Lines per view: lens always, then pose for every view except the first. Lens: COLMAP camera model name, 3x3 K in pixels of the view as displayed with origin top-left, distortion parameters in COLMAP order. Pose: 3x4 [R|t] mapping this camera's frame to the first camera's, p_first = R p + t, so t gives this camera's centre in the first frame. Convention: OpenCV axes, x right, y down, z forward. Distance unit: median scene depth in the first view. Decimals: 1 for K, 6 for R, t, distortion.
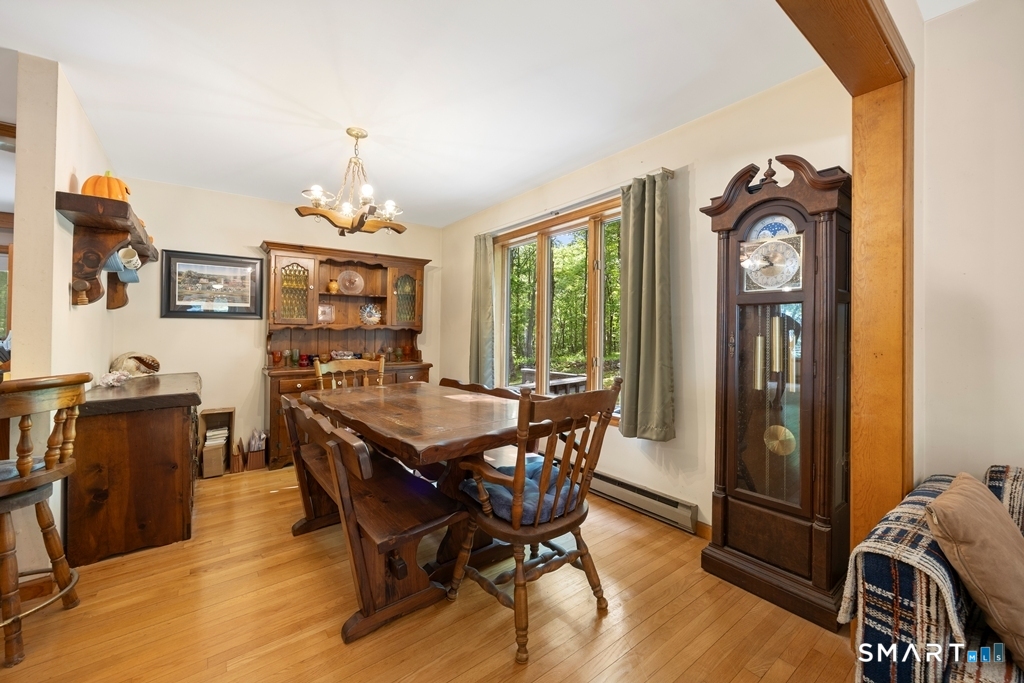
lens RADIAL K [[399.0, 0, 512.2], [0, 399.0, 330.3], [0, 0, 1]] dist [-0.000011, 0.000076]
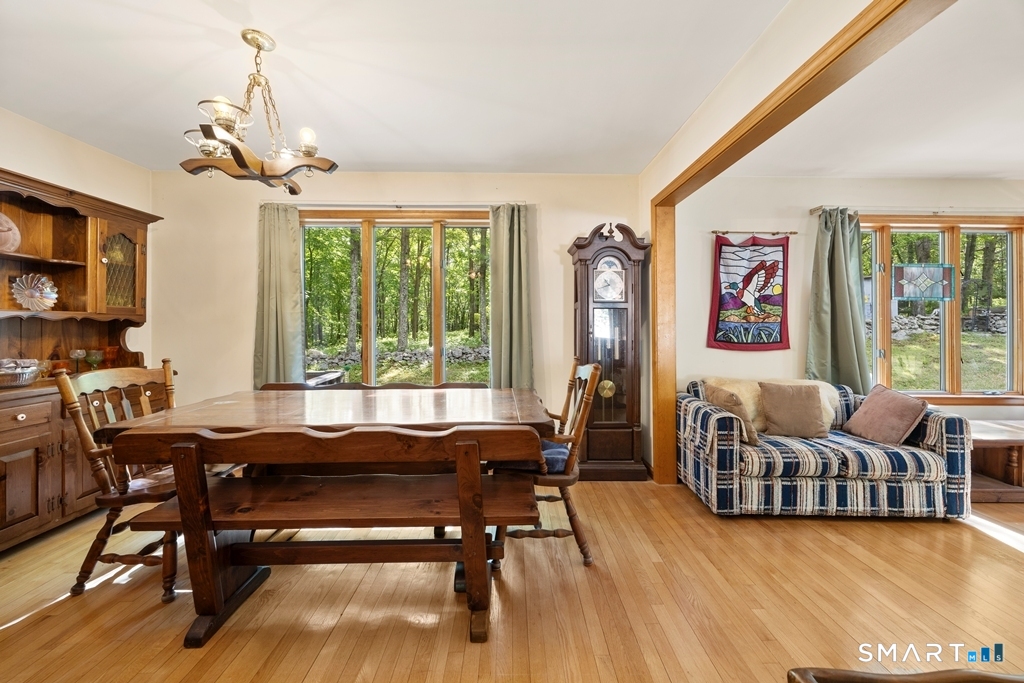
lens RADIAL K [[399.0, 0, 508.0], [0, 399.0, 326.8], [0, 0, 1]] dist [-0.000011, 0.000076]
pose [[0.606284, -0.003137, 0.795242, -0.739172], [-0.004743, 0.999960, 0.007561, 0.001265], [-0.795234, -0.008356, 0.606245, 0.239808]]
